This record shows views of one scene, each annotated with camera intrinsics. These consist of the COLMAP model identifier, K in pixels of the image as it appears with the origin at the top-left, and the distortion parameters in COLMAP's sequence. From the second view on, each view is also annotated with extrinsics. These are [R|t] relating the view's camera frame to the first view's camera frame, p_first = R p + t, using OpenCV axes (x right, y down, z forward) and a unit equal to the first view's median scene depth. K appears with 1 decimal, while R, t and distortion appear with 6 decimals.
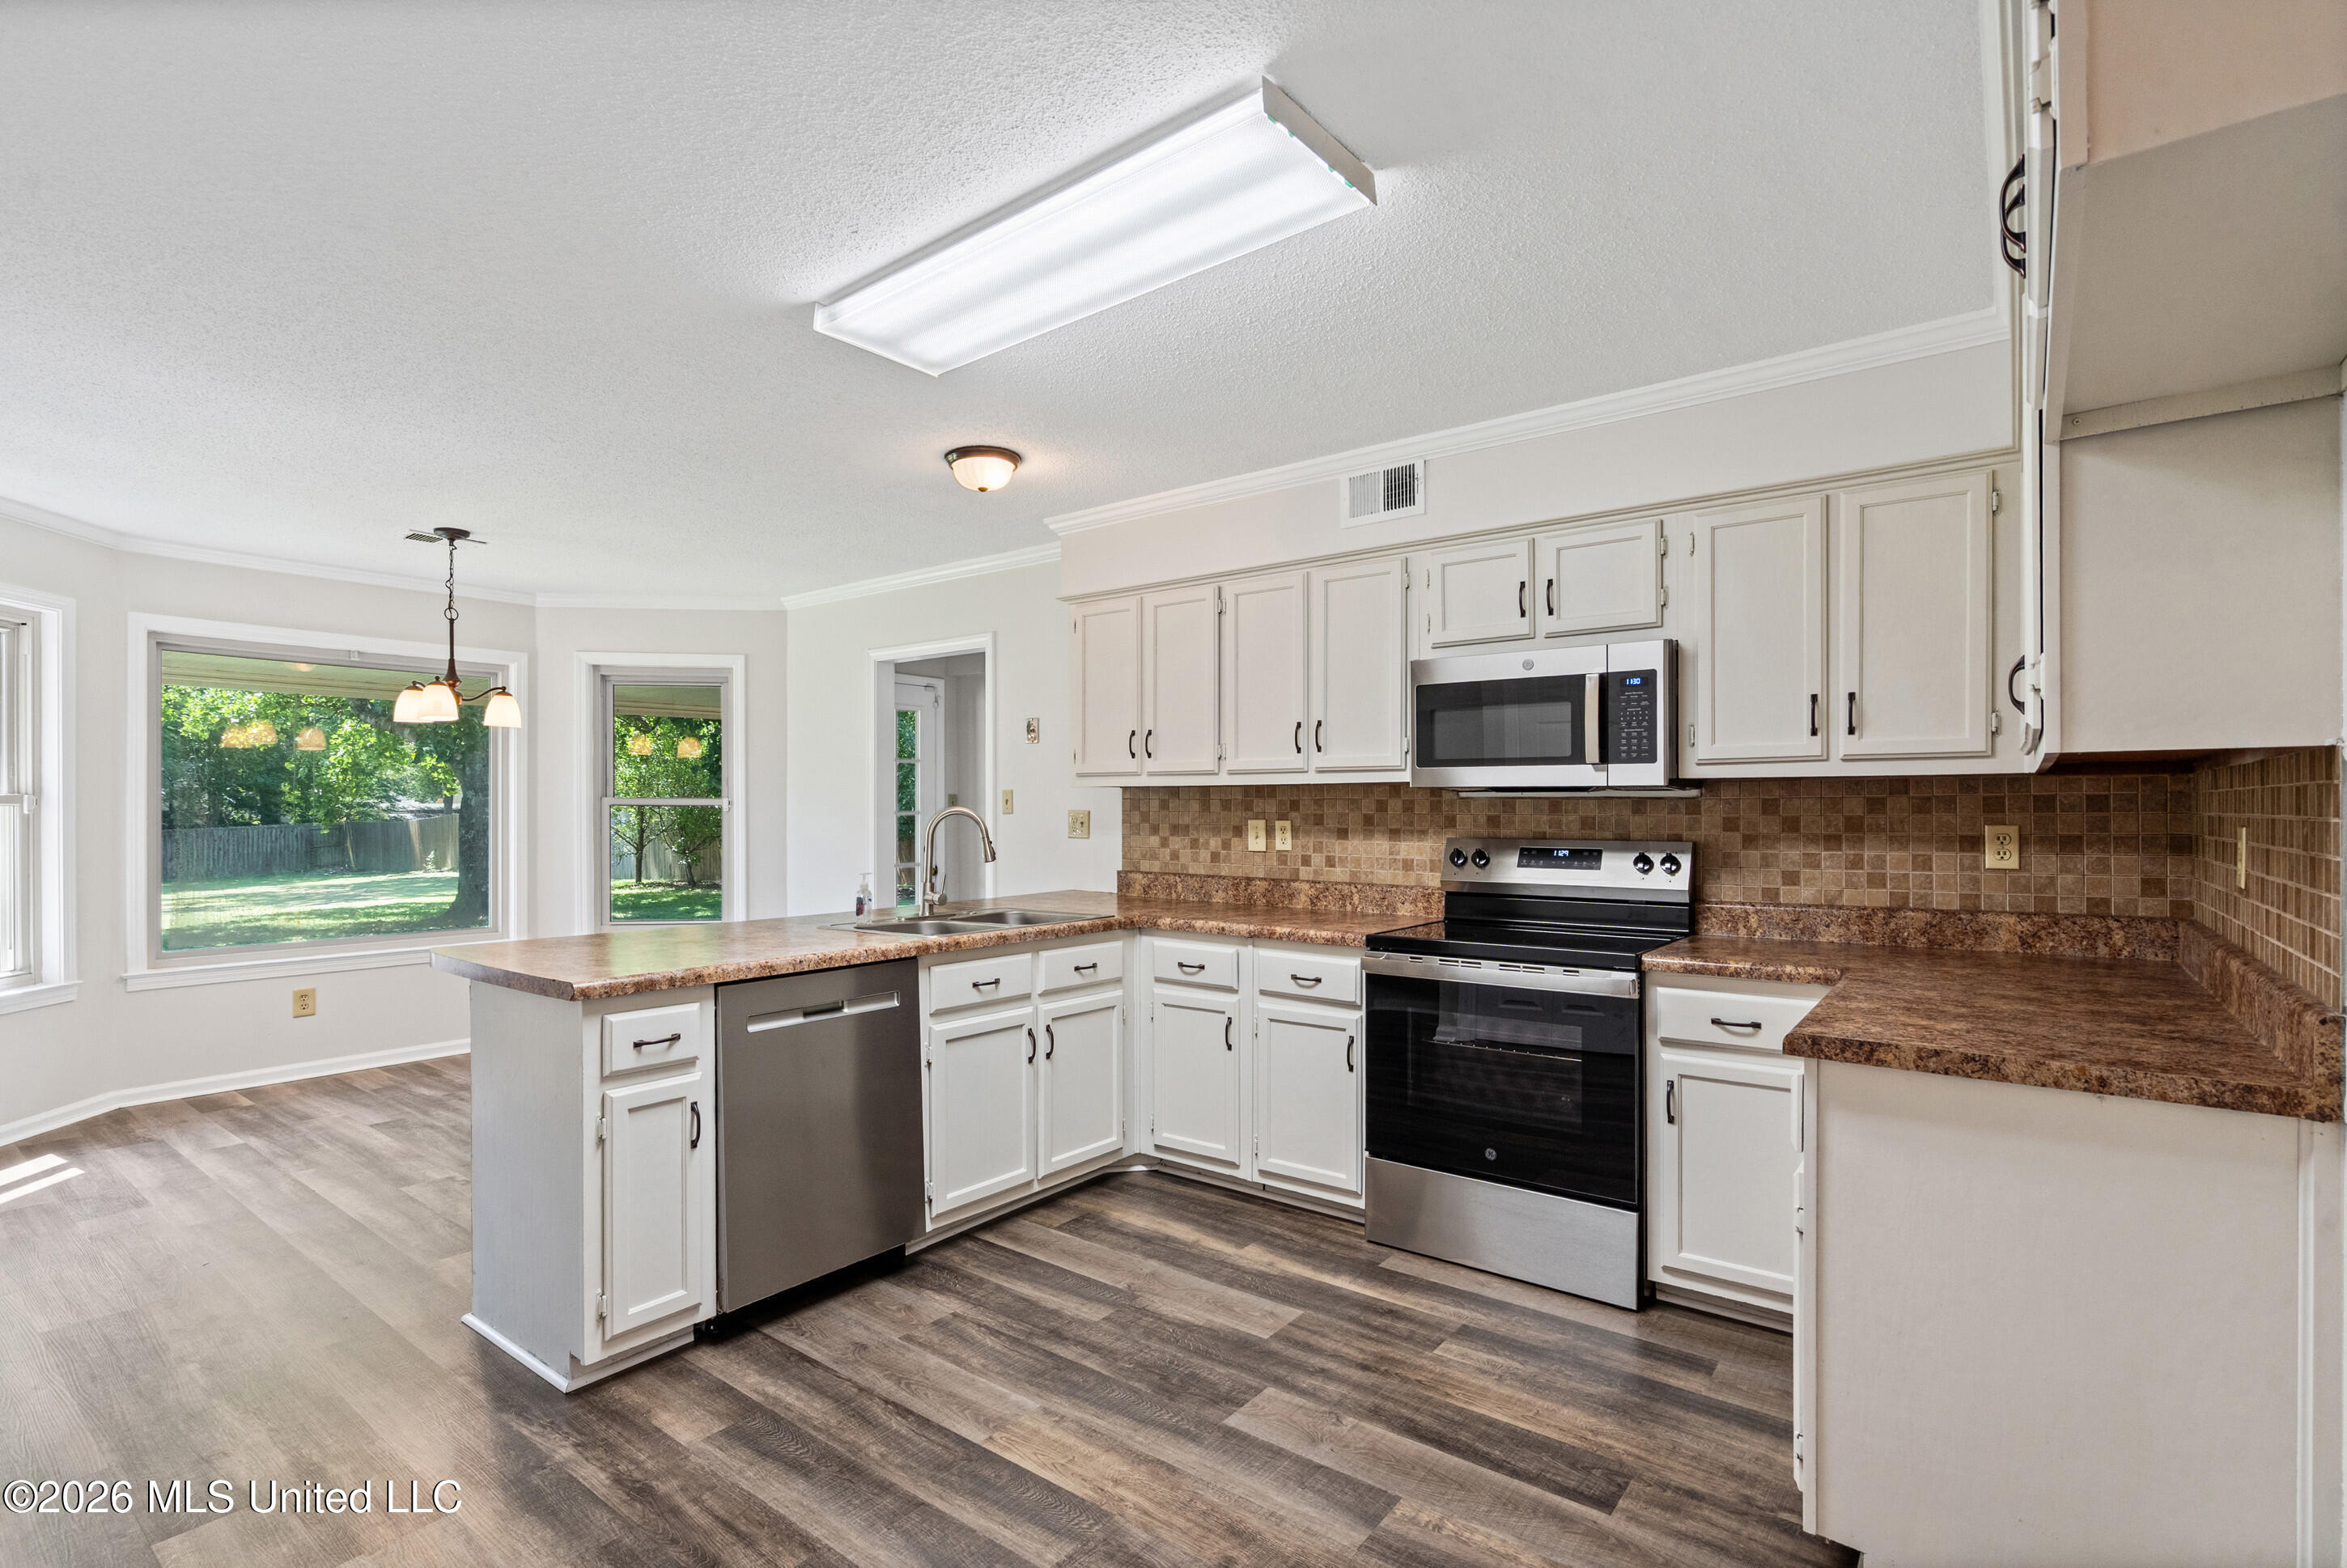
lens RADIAL K [[1079.1, 0, 1152.1], [0, 1079.1, 798.4], [0, 0, 1]] dist [-0.007406, 0.000695]
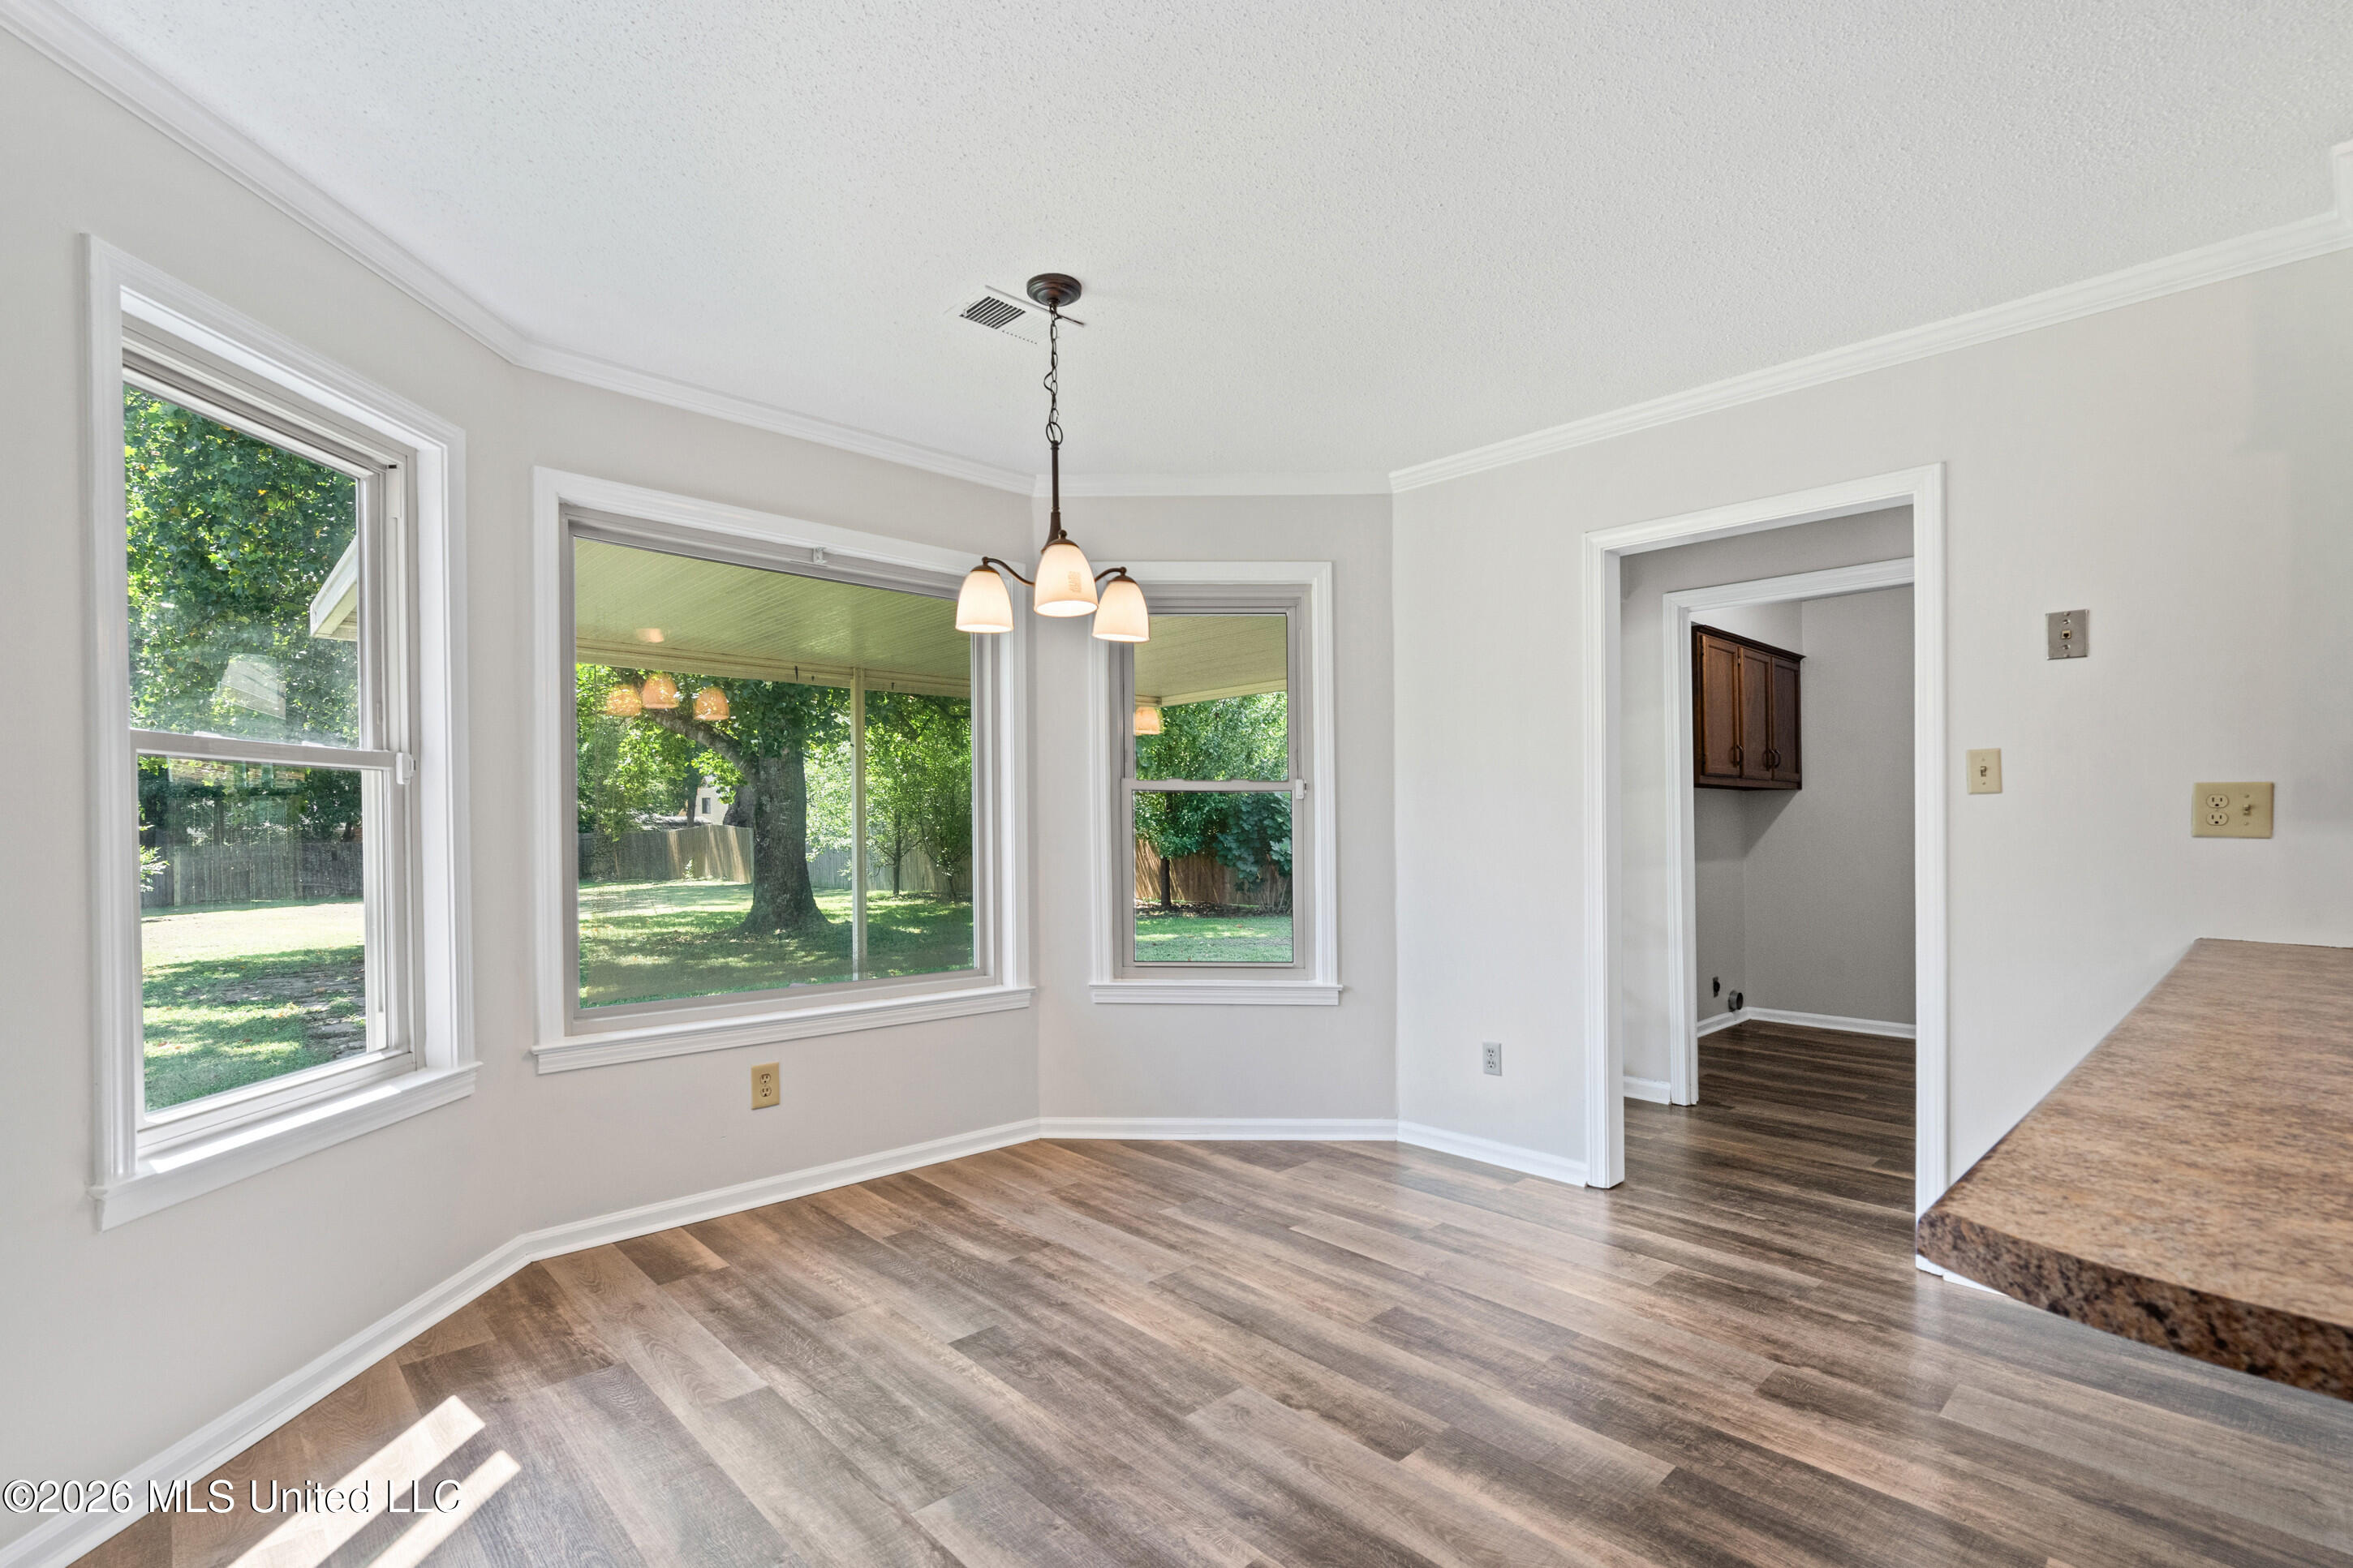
lens RADIAL K [[1081.9, 0, 1177.0], [0, 1081.9, 830.9], [0, 0, 1]] dist [-0.007406, 0.000695]
pose [[0.988279, 0.004645, -0.152590, -0.646708], [-0.002223, 0.999869, 0.016039, 0.036083], [0.152645, -0.015511, 0.988159, 0.574712]]
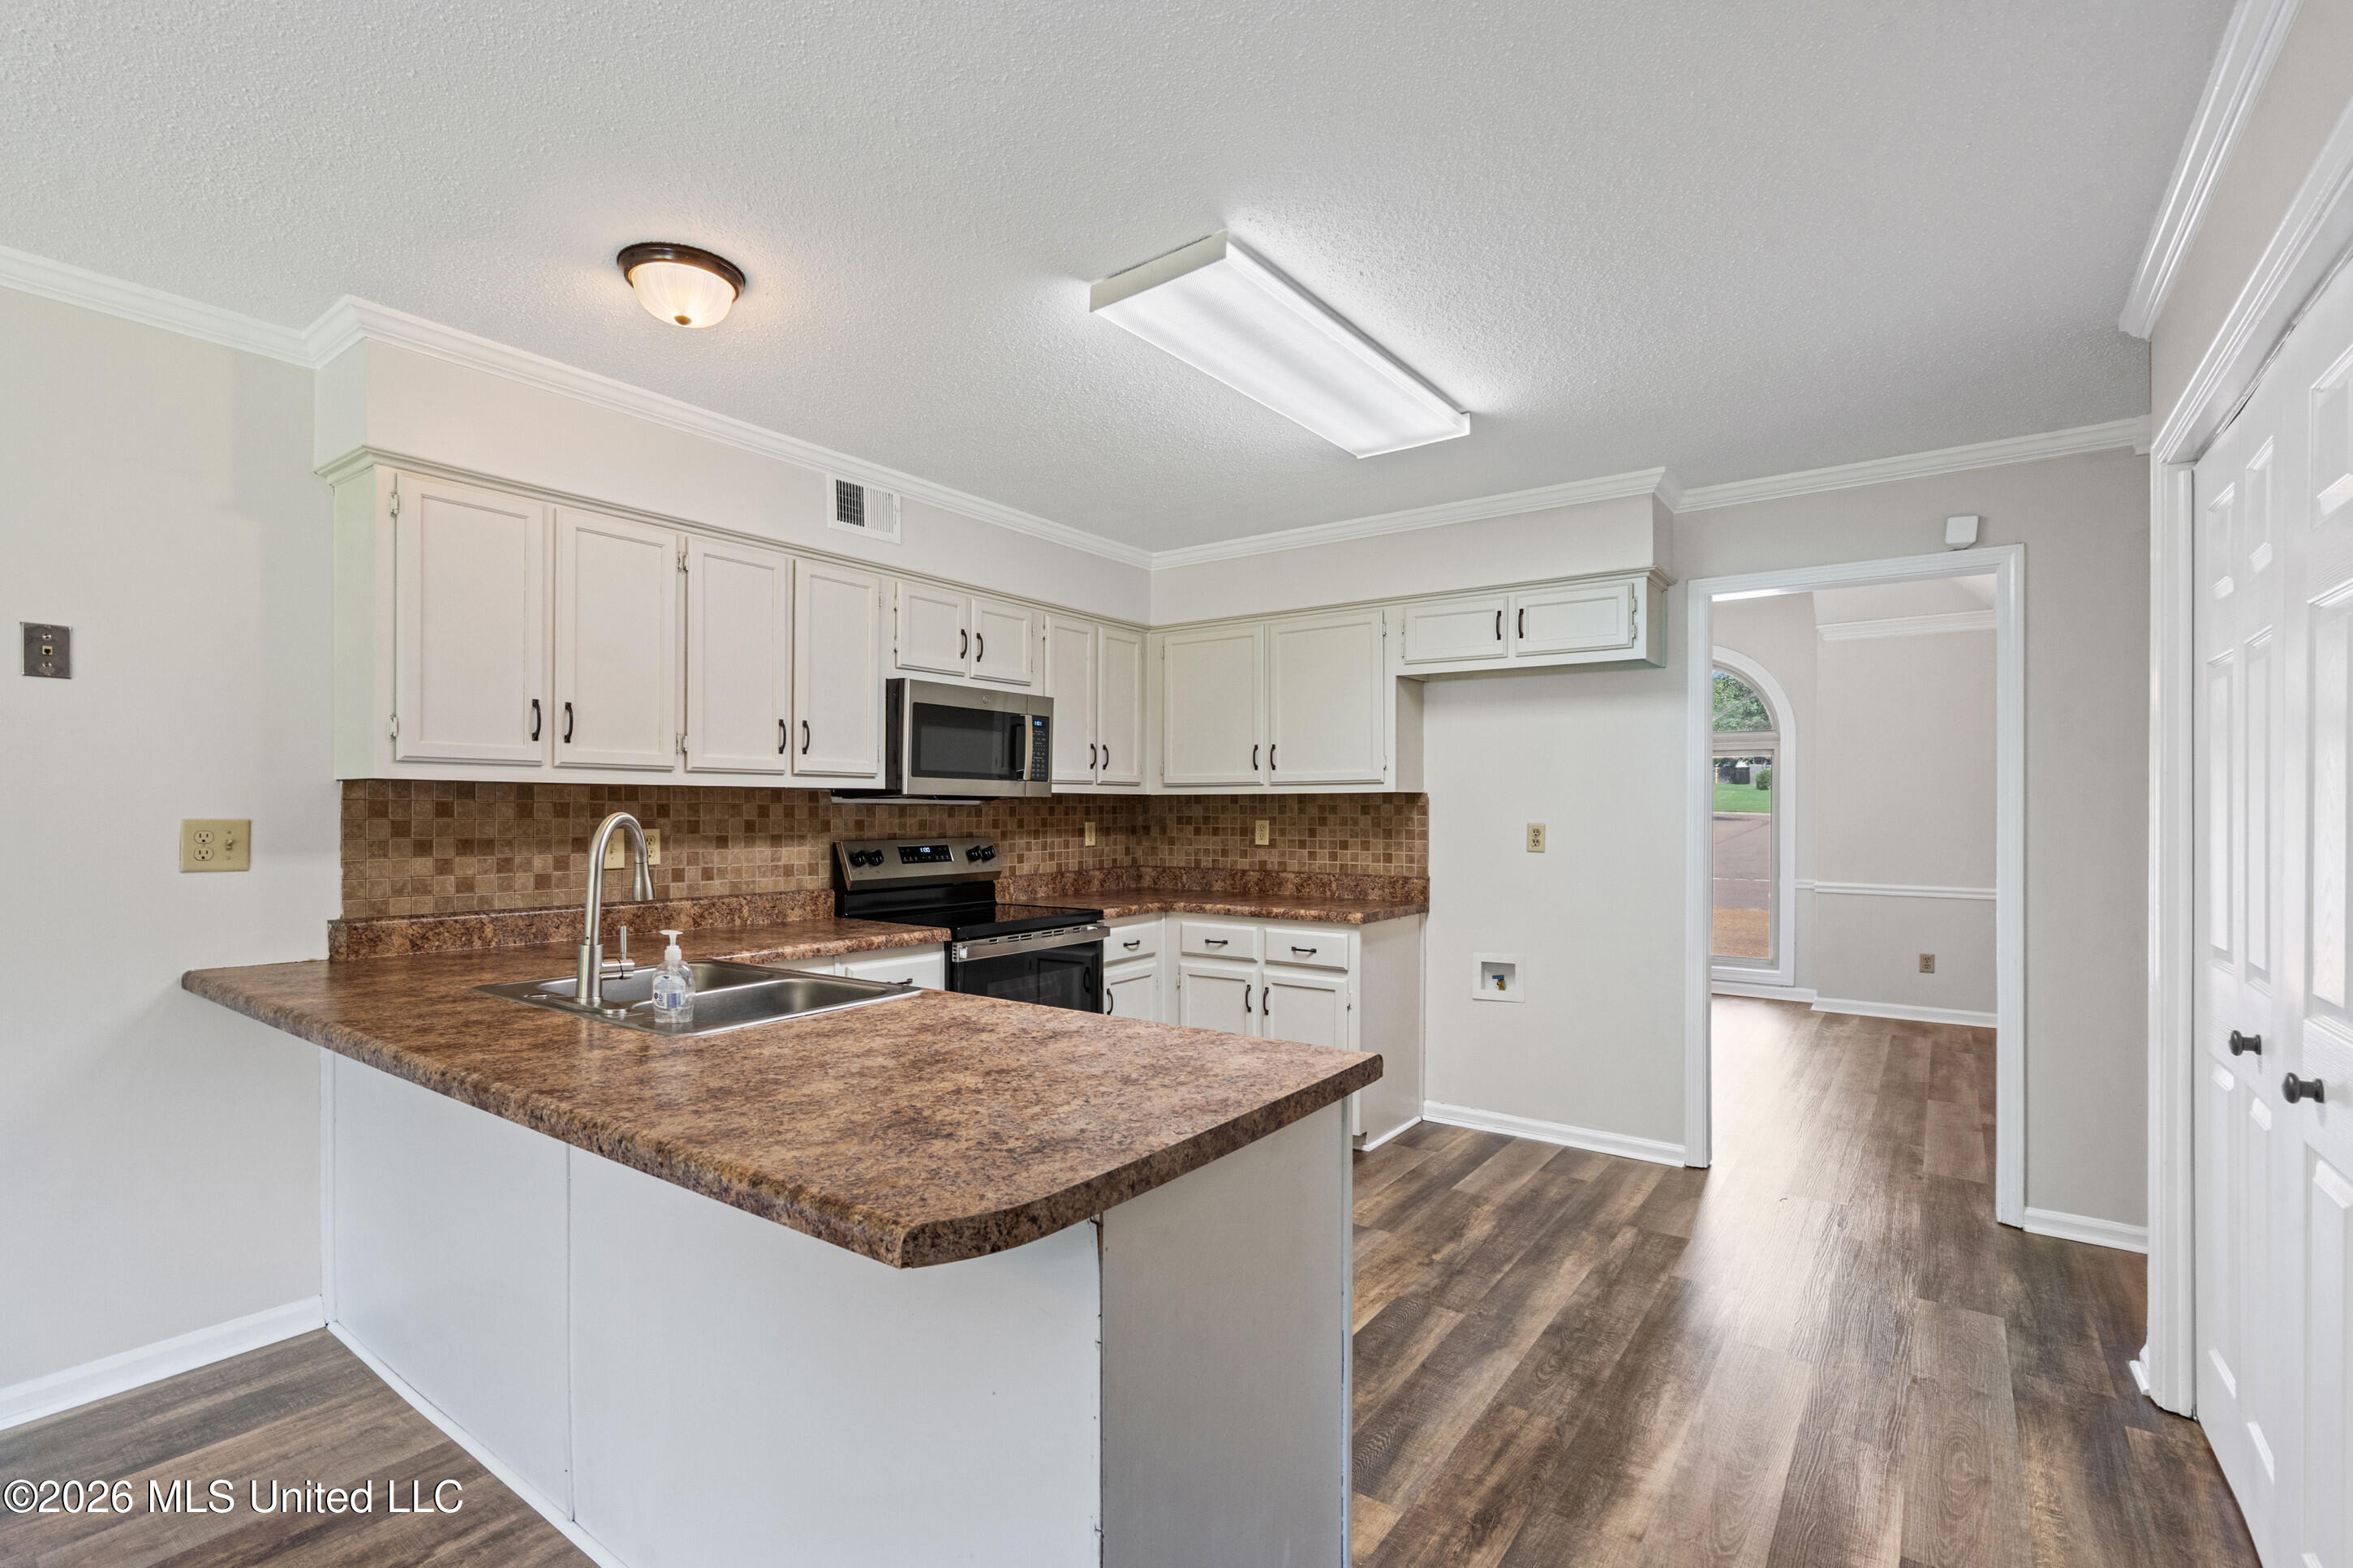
lens RADIAL K [[1081.9, 0, 1114.5], [0, 1081.9, 802.1], [0, 0, 1]] dist [-0.007406, 0.000695]
pose [[0.001040, 0.008372, 0.999964, -0.810730], [-0.007327, 0.999938, -0.008364, 0.005025], [-0.999973, -0.007318, 0.001101, 0.746999]]
